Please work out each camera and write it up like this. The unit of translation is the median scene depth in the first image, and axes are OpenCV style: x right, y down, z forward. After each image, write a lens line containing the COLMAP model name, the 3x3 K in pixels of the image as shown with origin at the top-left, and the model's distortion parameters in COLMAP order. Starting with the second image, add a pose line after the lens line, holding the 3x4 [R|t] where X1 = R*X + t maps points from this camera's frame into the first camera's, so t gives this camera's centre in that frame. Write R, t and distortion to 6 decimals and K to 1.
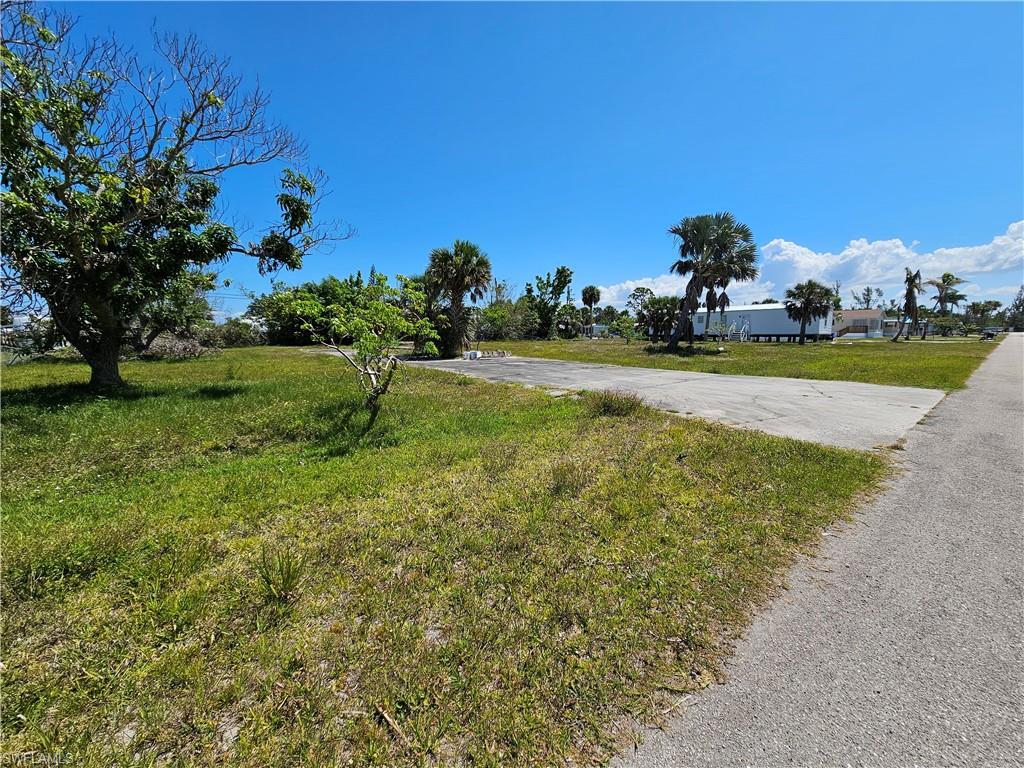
lens RADIAL K [[433.1, 0, 507.3], [0, 433.1, 380.0], [0, 0, 1]] dist [0.000869, 0.000327]
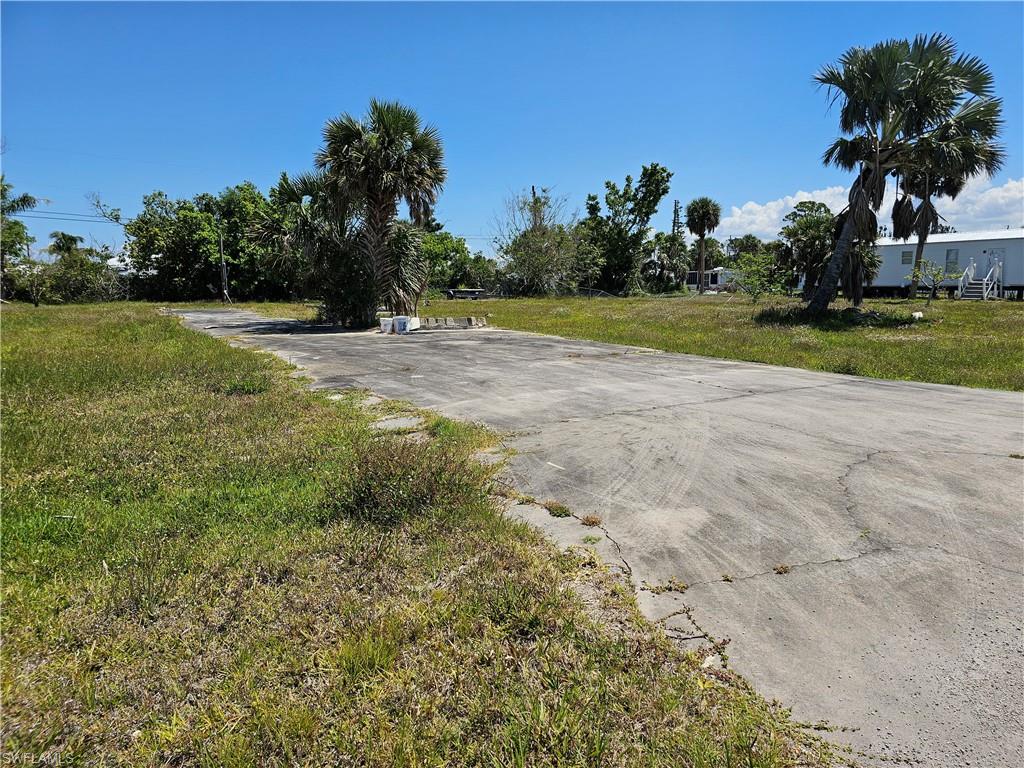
lens RADIAL K [[711.5, 0, 512.0], [0, 711.5, 384.0], [0, 0, 1]] dist [0.059673, -0.041495]
pose [[0.994783, 0.018289, -0.100358, 0.069444], [-0.015009, 0.999332, 0.033335, -0.007858], [0.100901, -0.031654, 0.994393, 0.073988]]
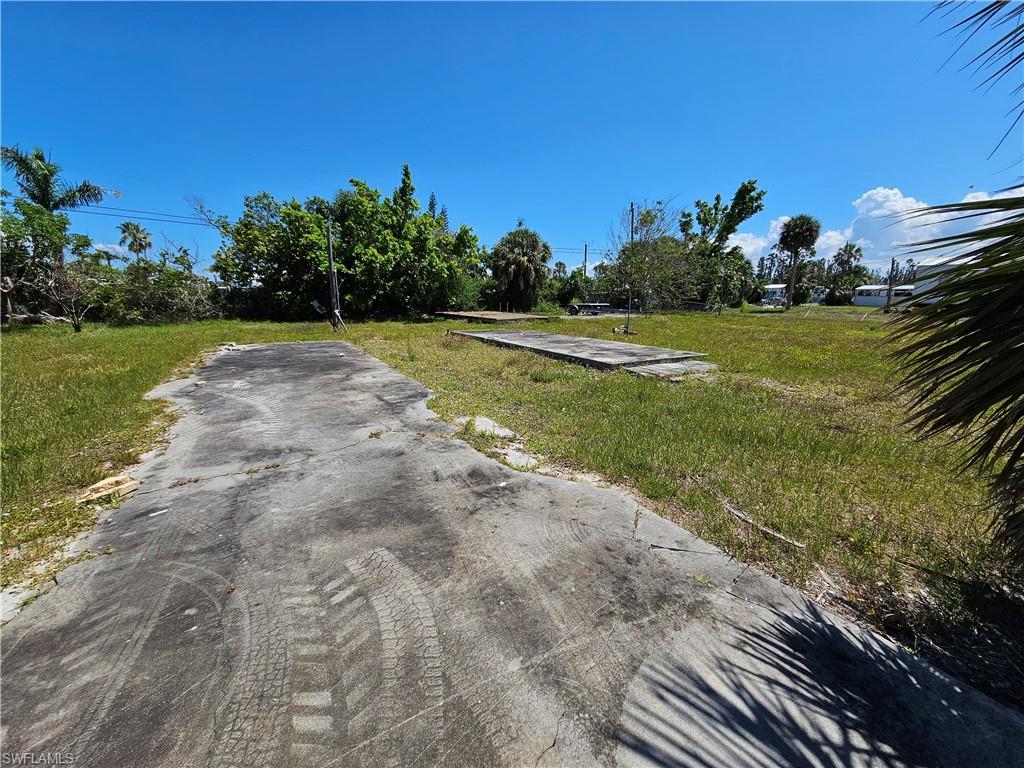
lens RADIAL K [[433.1, 0, 507.3], [0, 433.1, 380.0], [0, 0, 1]] dist [0.000869, 0.000327]
pose [[0.992108, 0.034959, -0.120417, -0.180765], [-0.024179, 0.995662, 0.089849, -0.065685], [0.123036, -0.086229, 0.988649, 0.568407]]
